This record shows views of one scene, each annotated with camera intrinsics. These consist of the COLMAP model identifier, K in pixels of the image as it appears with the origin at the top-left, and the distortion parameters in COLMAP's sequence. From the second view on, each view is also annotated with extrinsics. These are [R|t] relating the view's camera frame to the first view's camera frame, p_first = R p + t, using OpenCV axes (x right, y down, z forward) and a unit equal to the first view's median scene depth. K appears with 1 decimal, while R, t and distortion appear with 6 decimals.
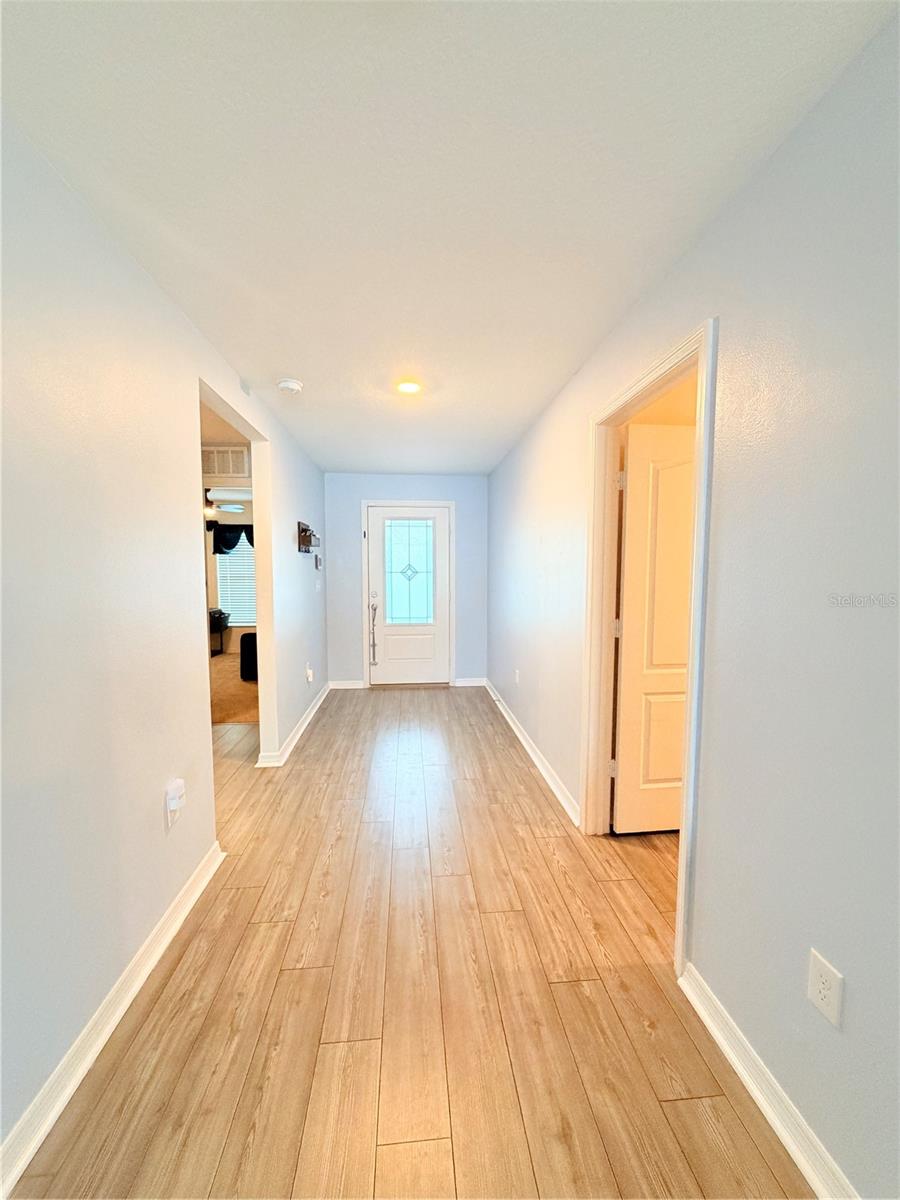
lens RADIAL K [[480.8, 0, 446.6], [0, 480.8, 602.6], [0, 0, 1]] dist [0.000505, 0.000667]
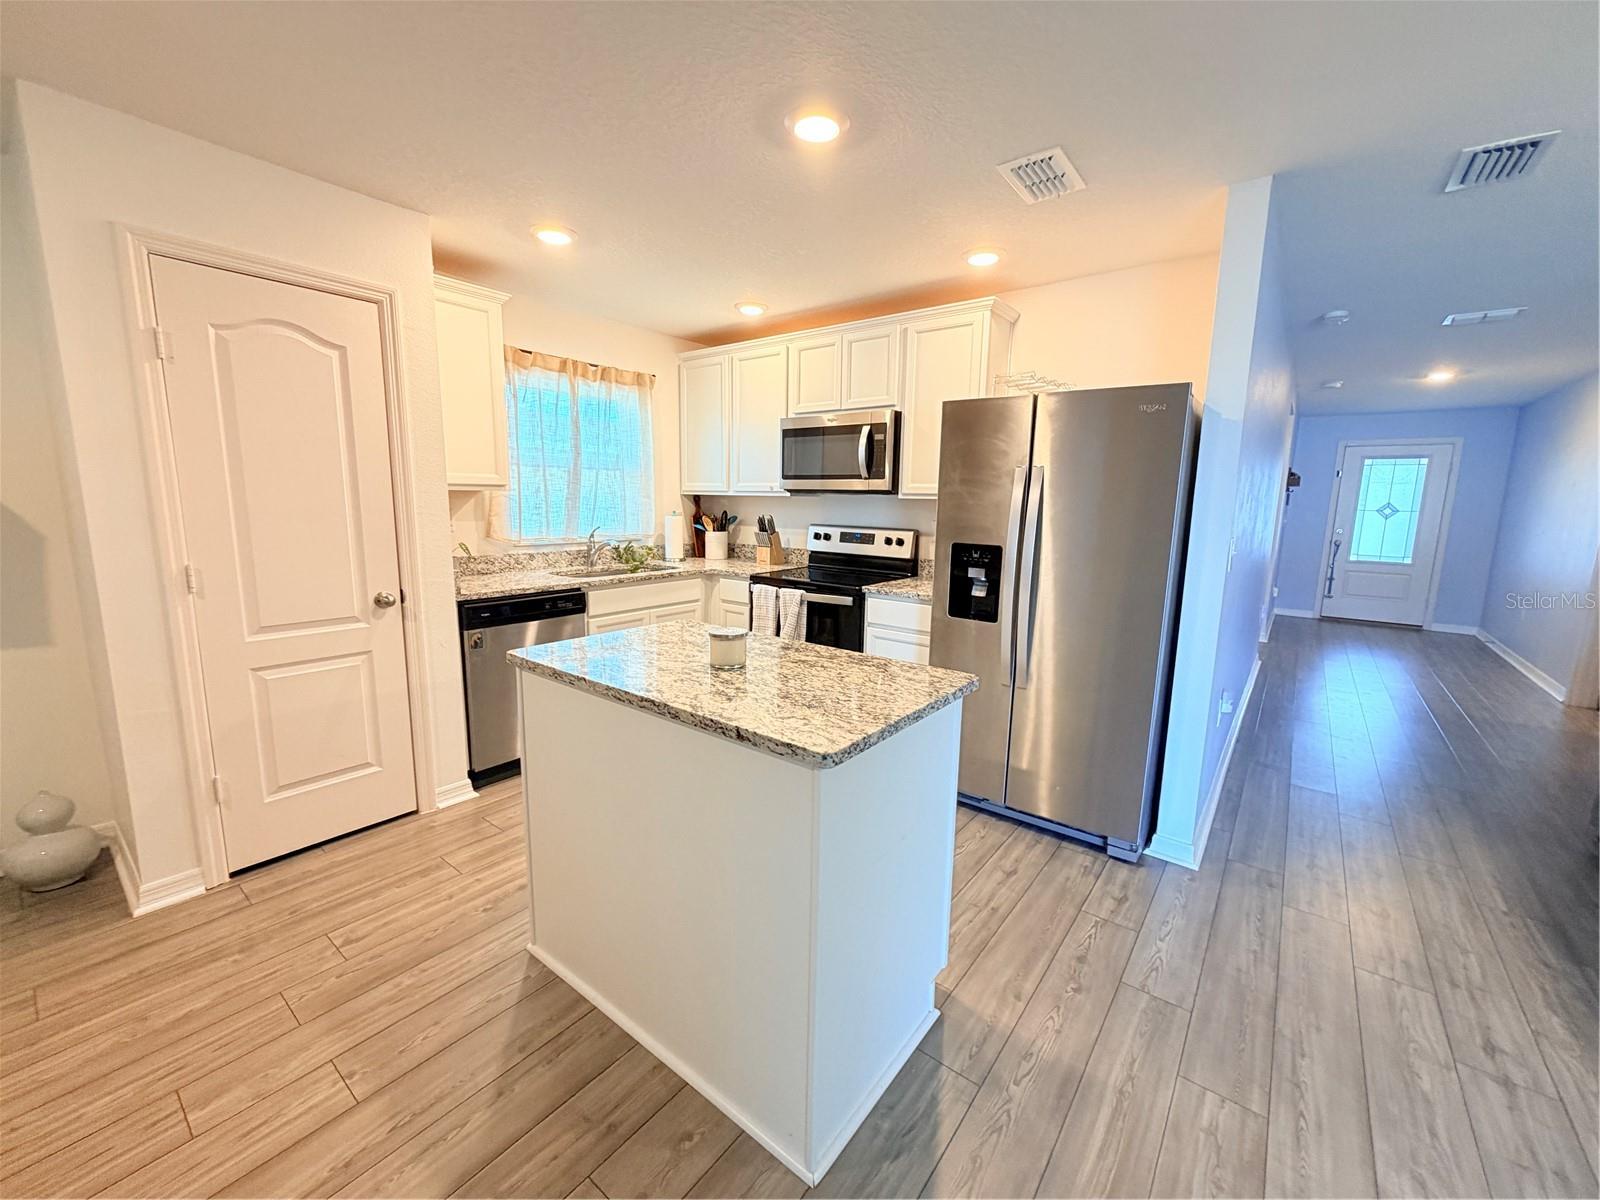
lens RADIAL K [[641.1, 0, 804.9], [0, 641.1, 598.6], [0, 0, 1]] dist [0.000505, 0.000667]
pose [[0.736737, 0.121556, -0.665164, -0.060773], [-0.070809, 0.992170, 0.102886, 0.069060], [0.672461, -0.028701, 0.739575, -0.841317]]
